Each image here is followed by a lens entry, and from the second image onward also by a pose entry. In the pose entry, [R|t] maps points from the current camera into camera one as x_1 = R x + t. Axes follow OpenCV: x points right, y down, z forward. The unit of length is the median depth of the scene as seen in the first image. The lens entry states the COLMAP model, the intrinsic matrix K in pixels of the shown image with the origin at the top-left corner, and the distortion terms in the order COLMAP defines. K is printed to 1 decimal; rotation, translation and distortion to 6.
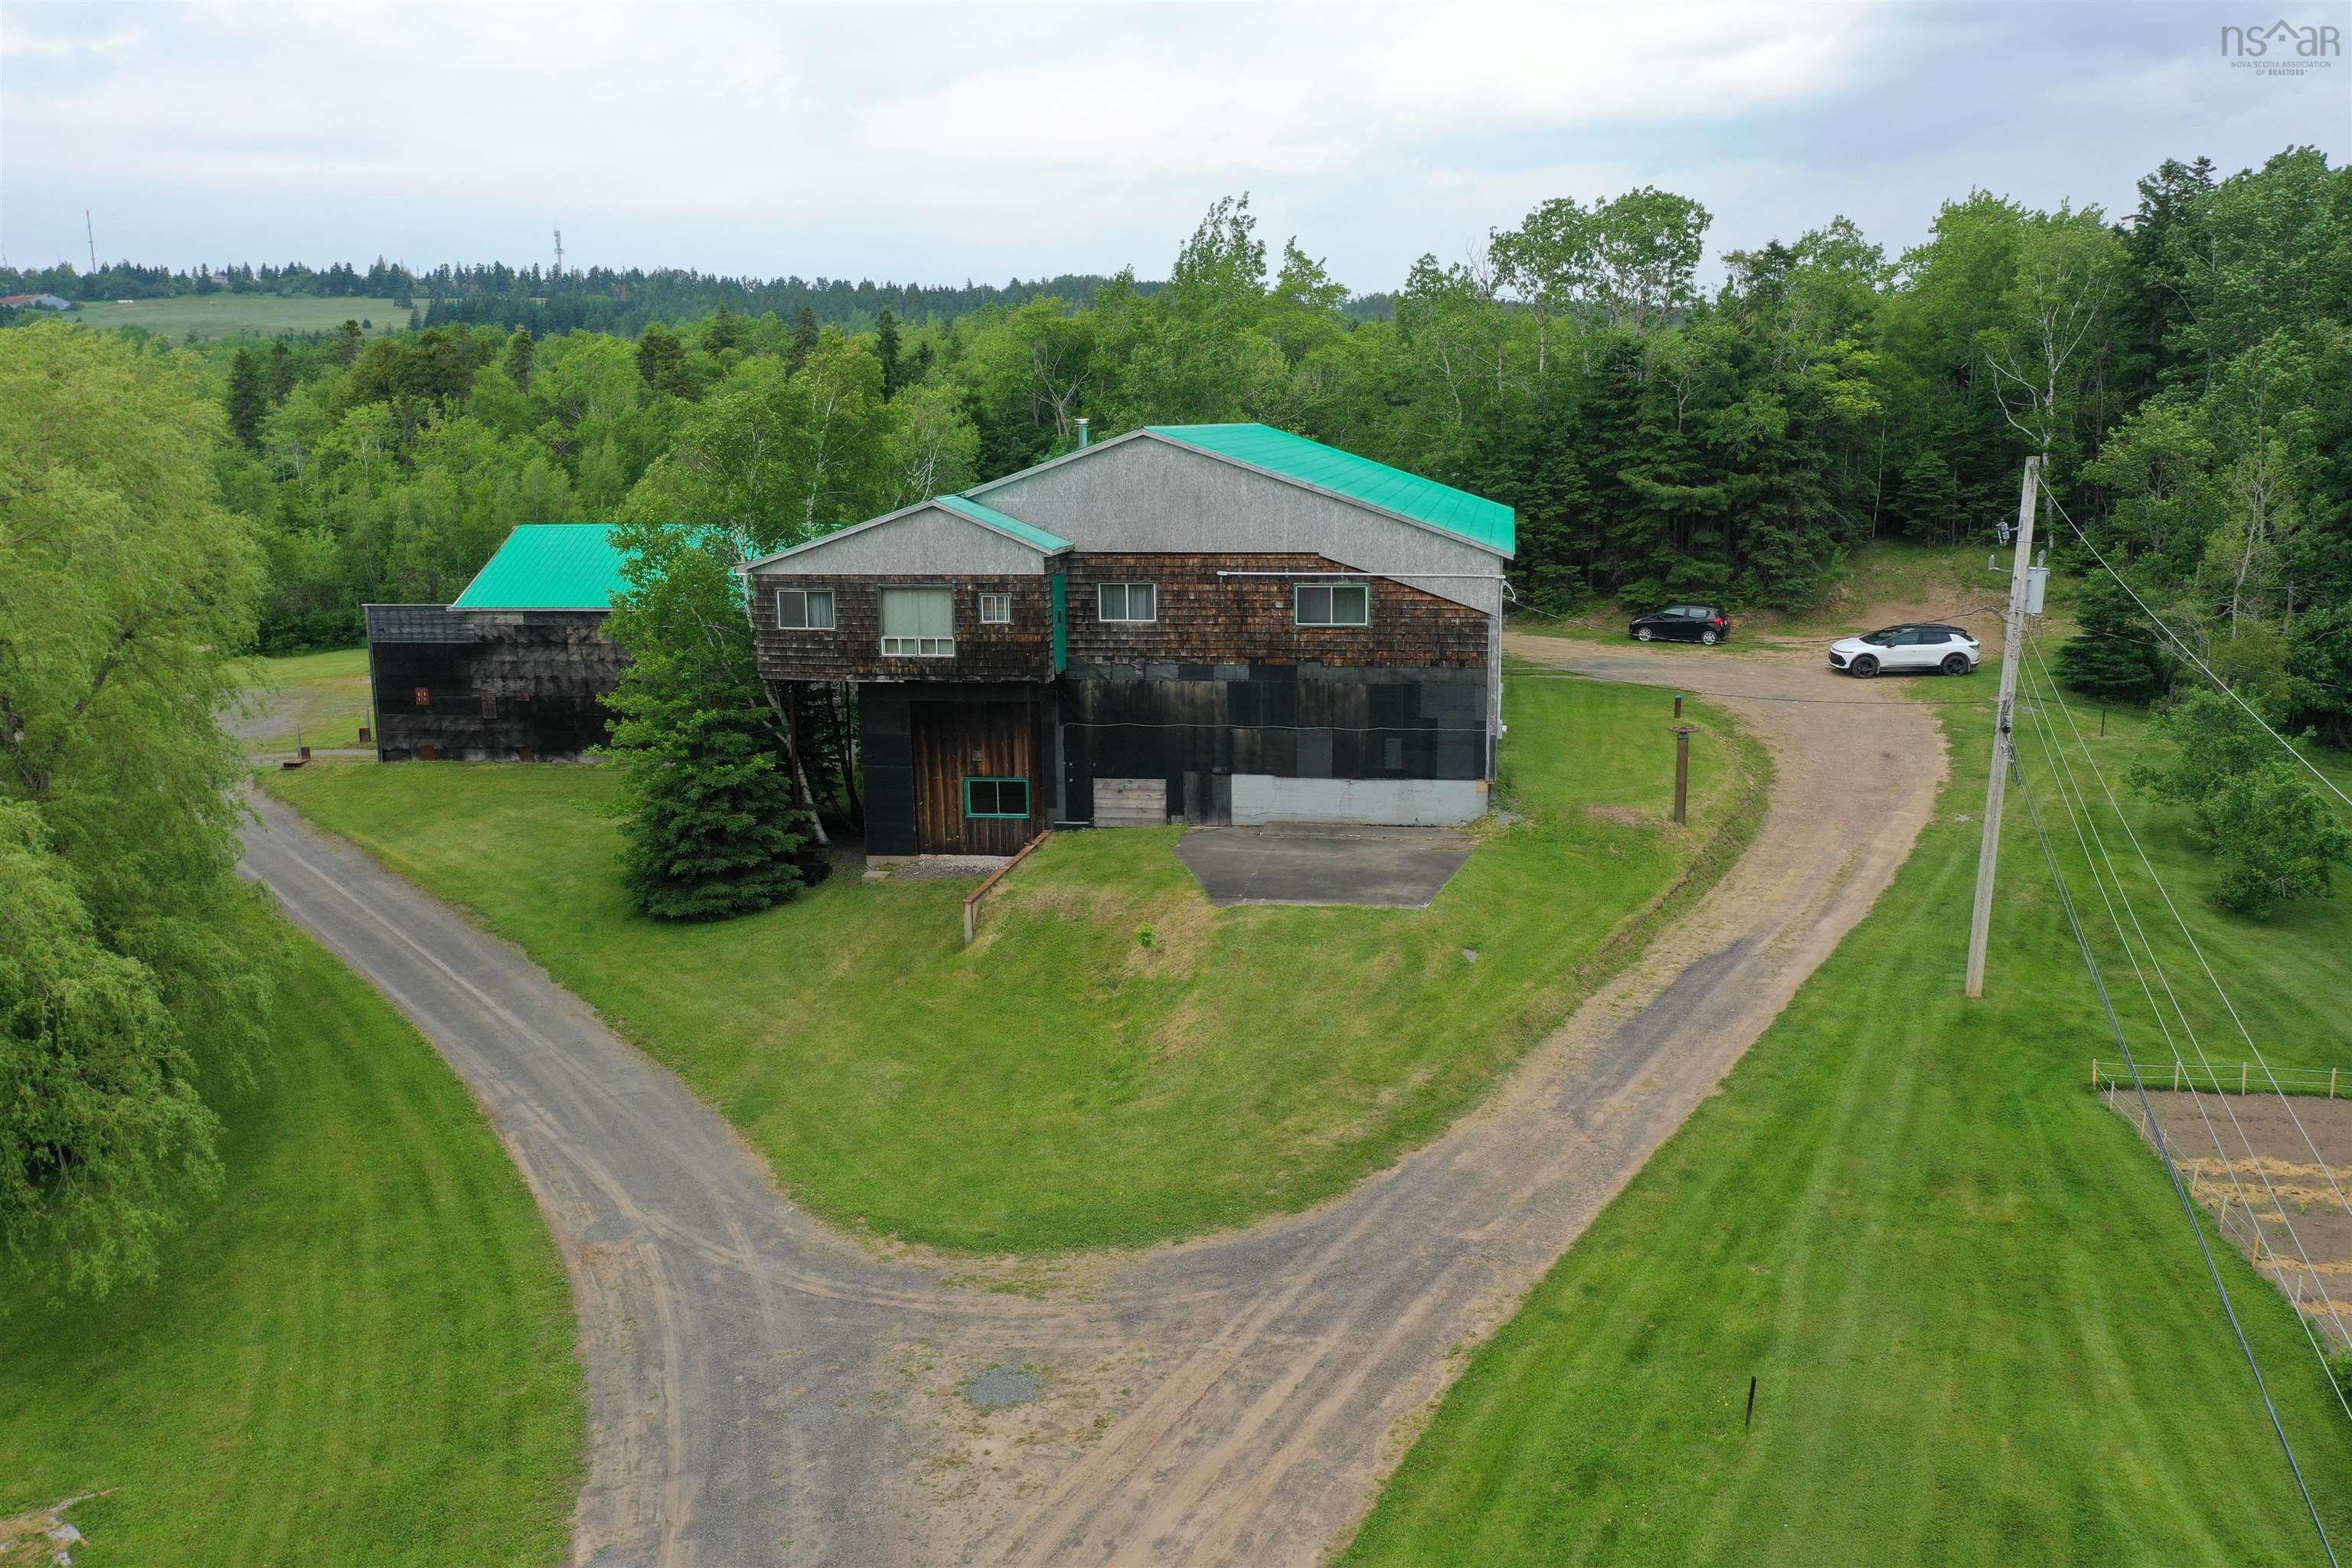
lens RADIAL K [[1950.3, 0, 1176.0], [0, 1950.3, 784.0], [0, 0, 1]] dist [-0.007719, -0.001190]
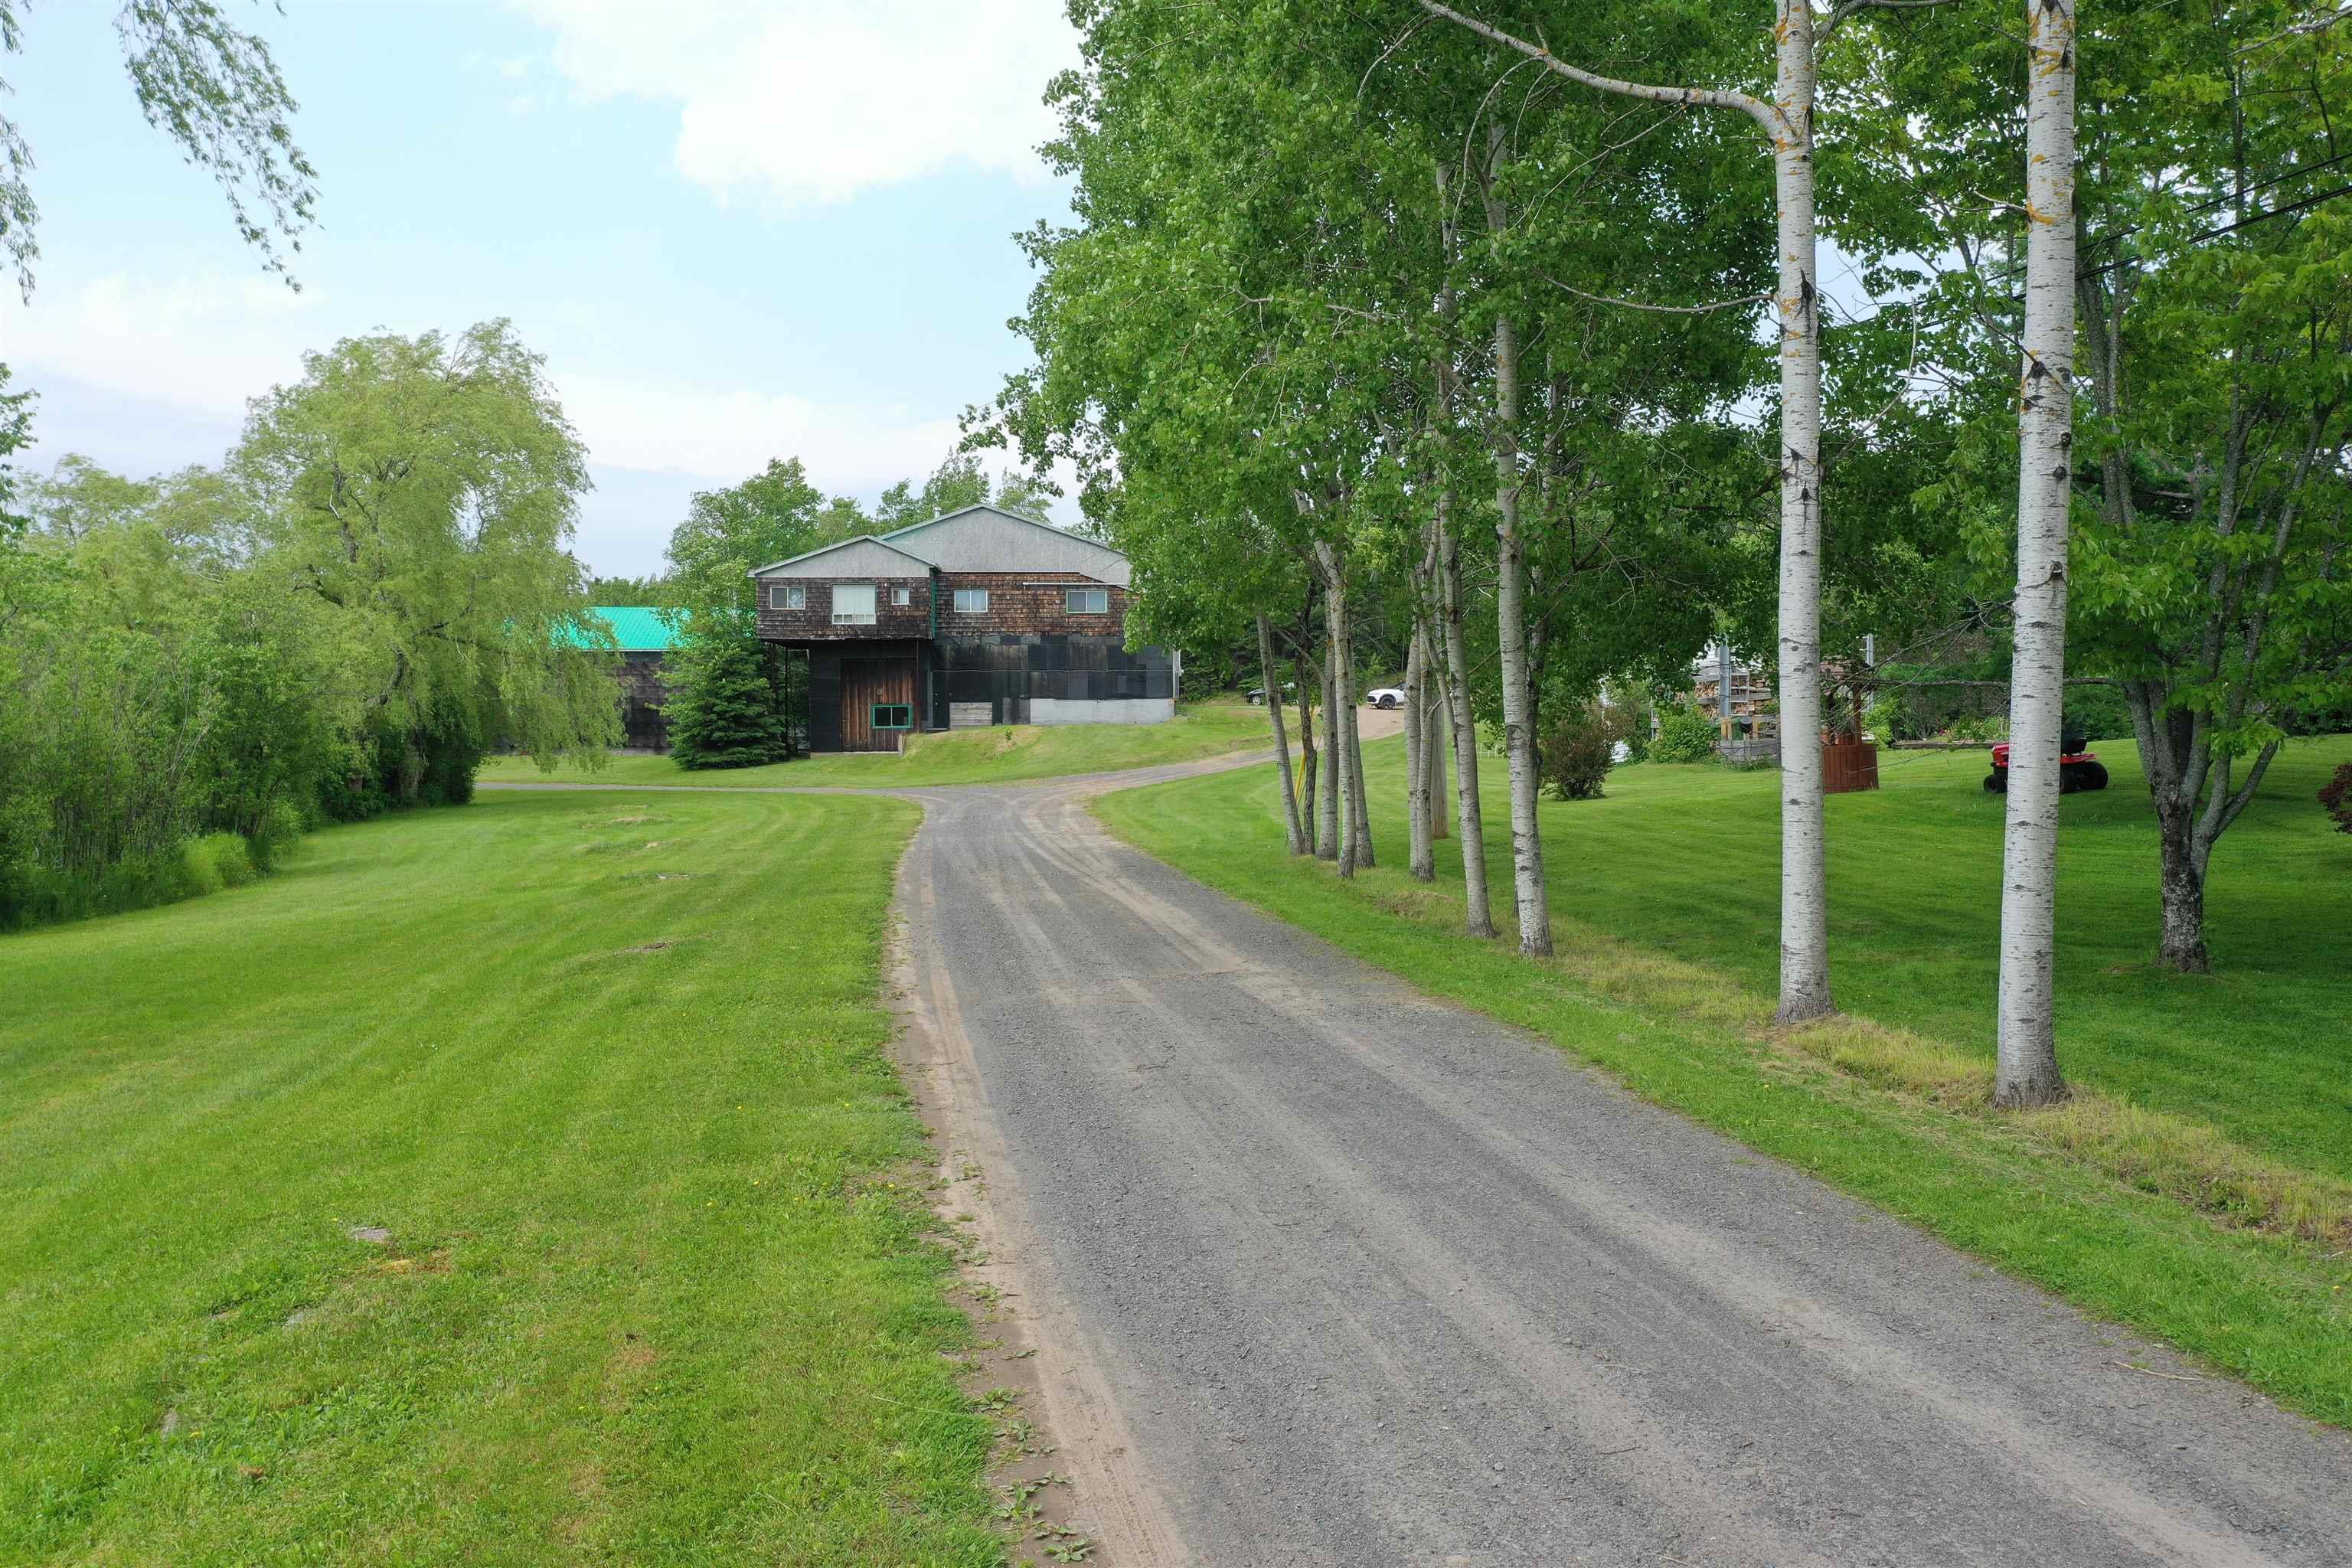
lens RADIAL K [[1895.0, 0, 1176.0], [0, 1895.0, 784.0], [0, 0, 1]] dist [0.001751, 0.000117]
pose [[0.981674, 0.006345, 0.190462, -0.169382], [0.025195, 0.986351, -0.162718, 0.356516], [-0.188895, 0.164535, 0.968115, -0.673465]]
